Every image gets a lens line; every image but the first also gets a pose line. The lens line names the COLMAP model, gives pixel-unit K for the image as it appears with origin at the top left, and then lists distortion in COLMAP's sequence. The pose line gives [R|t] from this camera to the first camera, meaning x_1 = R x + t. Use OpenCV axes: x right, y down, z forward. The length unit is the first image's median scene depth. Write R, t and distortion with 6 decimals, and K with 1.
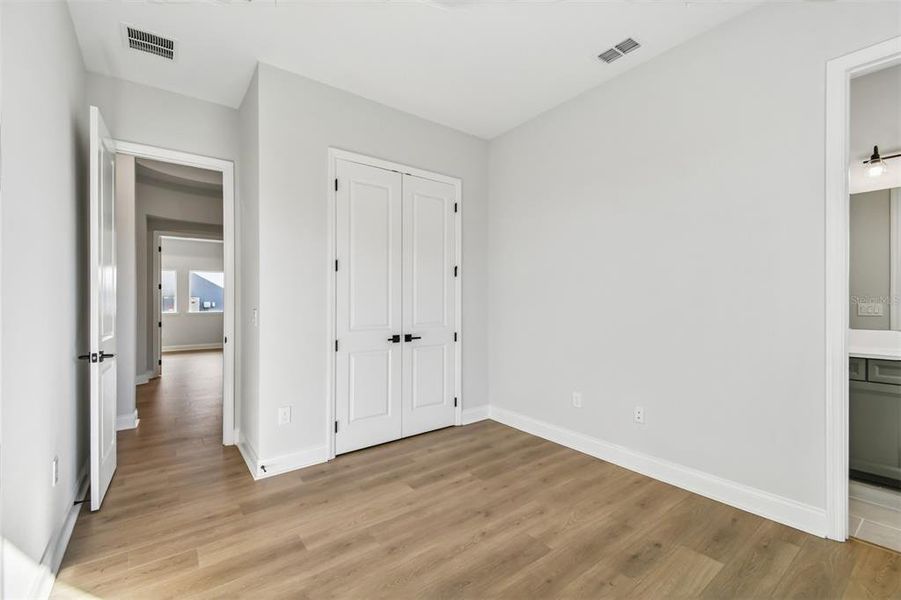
lens RADIAL K [[377.2, 0, 451.9], [0, 377.2, 308.5], [0, 0, 1]] dist [0.009877, -0.000738]
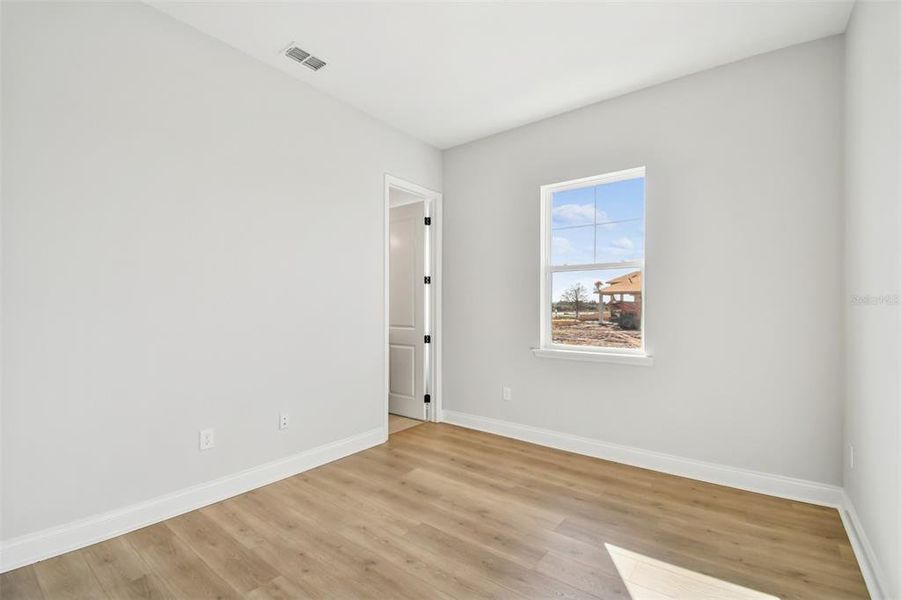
lens RADIAL K [[377.2, 0, 451.9], [0, 377.2, 308.5], [0, 0, 1]] dist [0.009877, -0.000738]
pose [[-0.233763, -0.001359, 0.972293, -0.676169], [0.003867, 0.999990, 0.002328, -0.032384], [-0.972286, 0.004304, -0.233756, 0.871141]]
